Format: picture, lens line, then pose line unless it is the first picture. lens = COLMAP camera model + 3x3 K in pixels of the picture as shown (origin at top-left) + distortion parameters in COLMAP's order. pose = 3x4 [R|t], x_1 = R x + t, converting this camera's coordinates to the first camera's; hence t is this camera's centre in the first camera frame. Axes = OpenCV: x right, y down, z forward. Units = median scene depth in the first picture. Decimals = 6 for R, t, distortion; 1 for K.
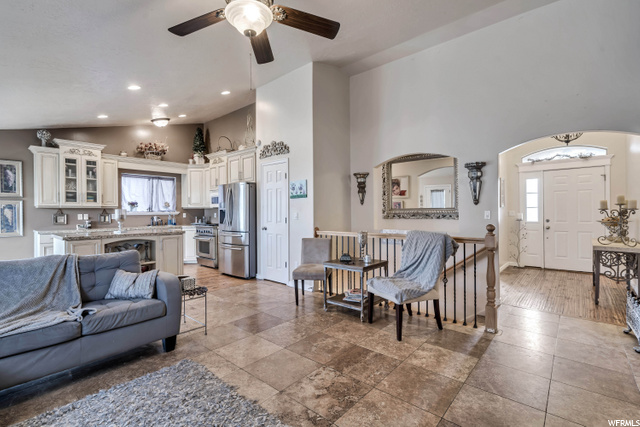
lens RADIAL K [[294.0, 0, 317.1], [0, 294.0, 212.9], [0, 0, 1]] dist [-0.003150, 0.003996]
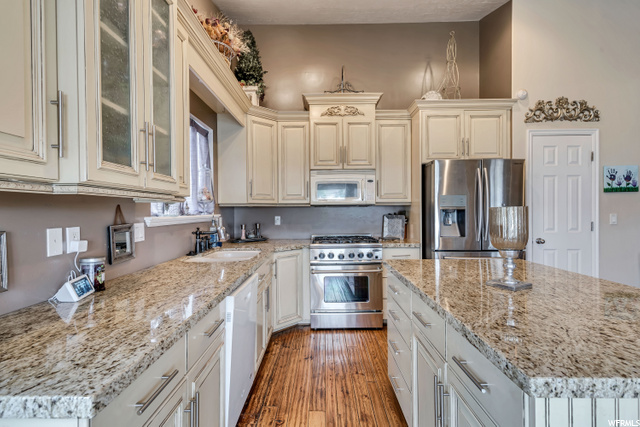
lens RADIAL K [[312.6, 0, 319.6], [0, 312.6, 212.9], [0, 0, 1]] dist [0.014650, -0.000598]
pose [[0.754356, -0.003602, 0.656456, -0.875812], [0.004619, 0.999989, 0.000179, -0.006050], [-0.656449, 0.002897, 0.754364, 0.766824]]
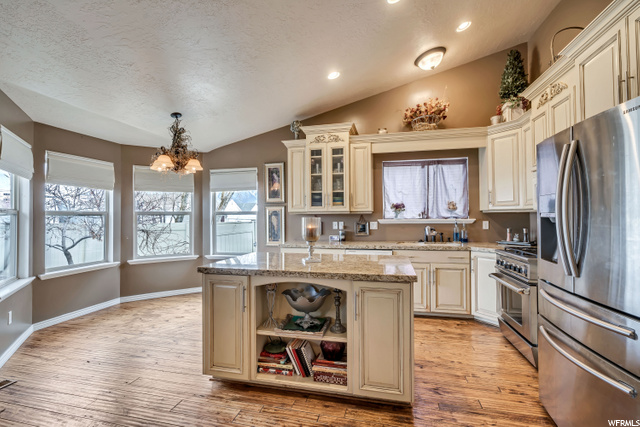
lens RADIAL K [[294.0, 0, 318.1], [0, 294.0, 213.9], [0, 0, 1]] dist [-0.003150, 0.003996]
pose [[0.467426, -0.003866, -0.884024, -0.160882], [0.001554, 0.999992, -0.003551, -0.014544], [0.884031, 0.000286, 0.467428, 0.649812]]
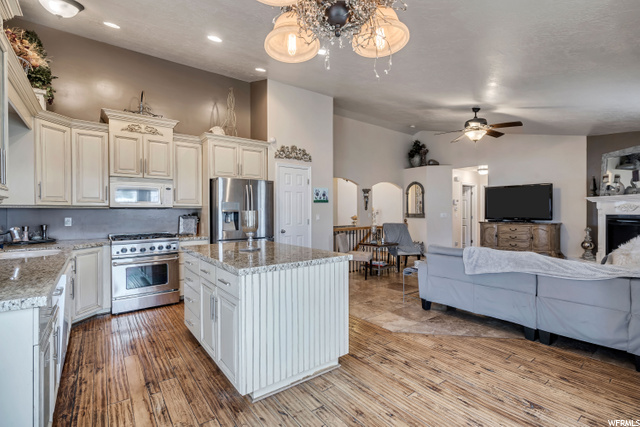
lens RADIAL K [[294.0, 0, 318.3], [0, 294.0, 213.7], [0, 0, 1]] dist [-0.003150, 0.003996]
pose [[0.199917, -0.001364, 0.979812, -1.041264], [0.005745, 0.999983, 0.000220, -0.004983], [-0.979796, 0.005585, 0.199922, 0.652448]]
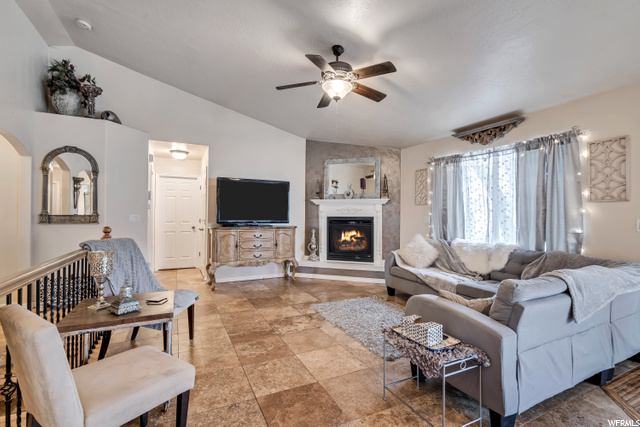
lens RADIAL K [[294.0, 0, 316.4], [0, 294.0, 214.0], [0, 0, 1]] dist [-0.003150, 0.003996]
pose [[-0.921520, -0.000141, 0.388331, -0.263795], [-0.001990, 0.999989, -0.004359, -0.000761], [-0.388326, -0.004789, -0.921510, 0.893239]]
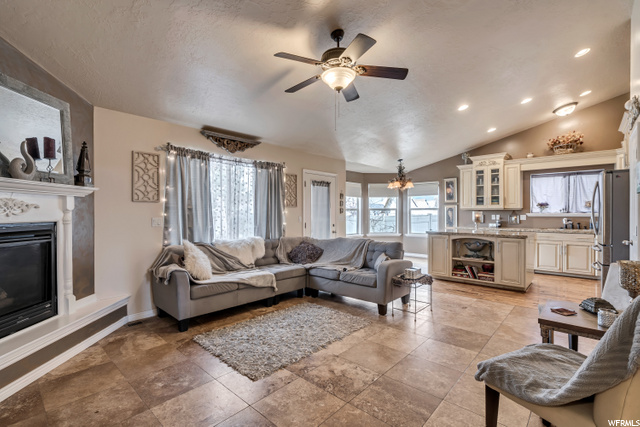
lens RADIAL K [[294.0, 0, 318.0], [0, 294.0, 212.9], [0, 0, 1]] dist [-0.003150, 0.003996]
pose [[-0.020338, 0.008348, -0.999758, 0.426413], [0.000233, 0.999965, 0.008345, -0.014315], [0.999793, -0.000063, -0.020339, 0.339744]]
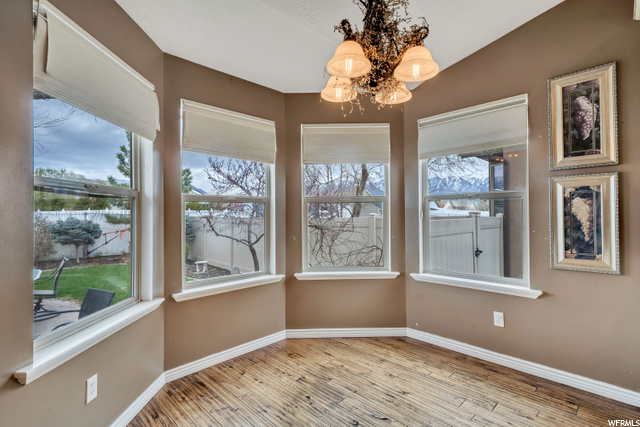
lens RADIAL K [[312.6, 0, 318.9], [0, 312.6, 211.4], [0, 0, 1]] dist [0.014650, -0.000598]
pose [[-0.065742, -0.002464, -0.997834, -0.577869], [0.006737, 0.999973, -0.002913, 0.002796], [0.997814, -0.006914, -0.065724, 0.643714]]
